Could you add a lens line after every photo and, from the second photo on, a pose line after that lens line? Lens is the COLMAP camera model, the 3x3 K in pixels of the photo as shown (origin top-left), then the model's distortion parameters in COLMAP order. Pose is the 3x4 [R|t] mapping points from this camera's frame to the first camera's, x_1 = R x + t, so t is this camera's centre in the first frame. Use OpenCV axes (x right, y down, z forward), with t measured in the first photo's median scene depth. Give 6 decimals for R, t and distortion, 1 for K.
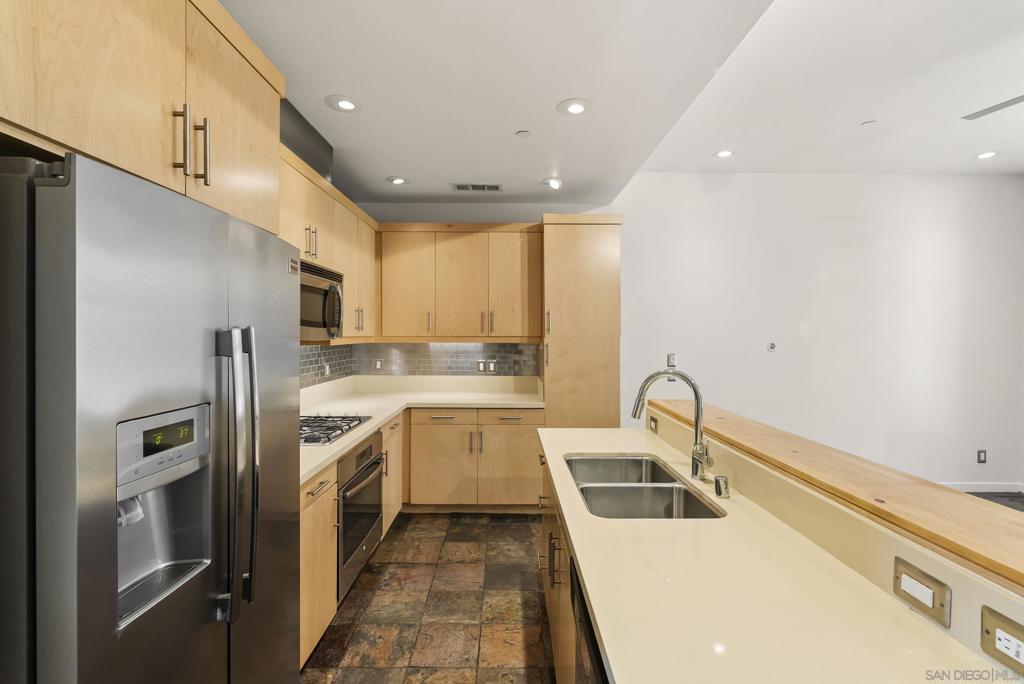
lens RADIAL K [[464.7, 0, 511.3], [0, 464.7, 341.8], [0, 0, 1]] dist [-0.000917, 0.000396]
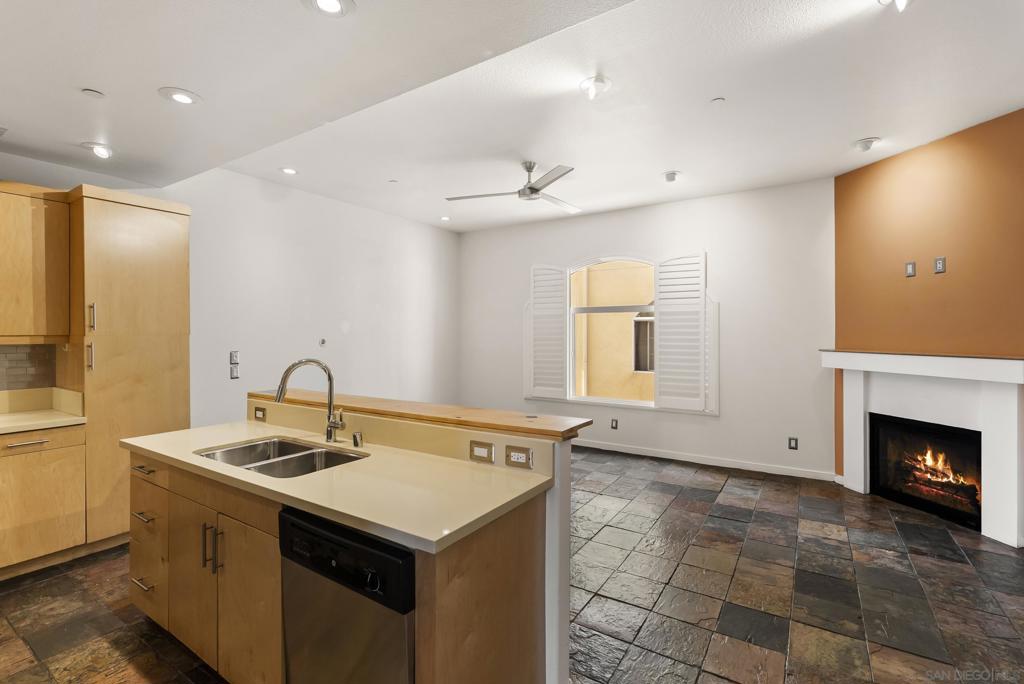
lens RADIAL K [[464.7, 0, 513.2], [0, 464.7, 336.4], [0, 0, 1]] dist [-0.000917, 0.000396]
pose [[0.550096, -0.012576, 0.835007, -0.220321], [0.018812, 0.999819, 0.002665, 0.003487], [-0.834890, 0.014242, 0.550233, -0.077854]]
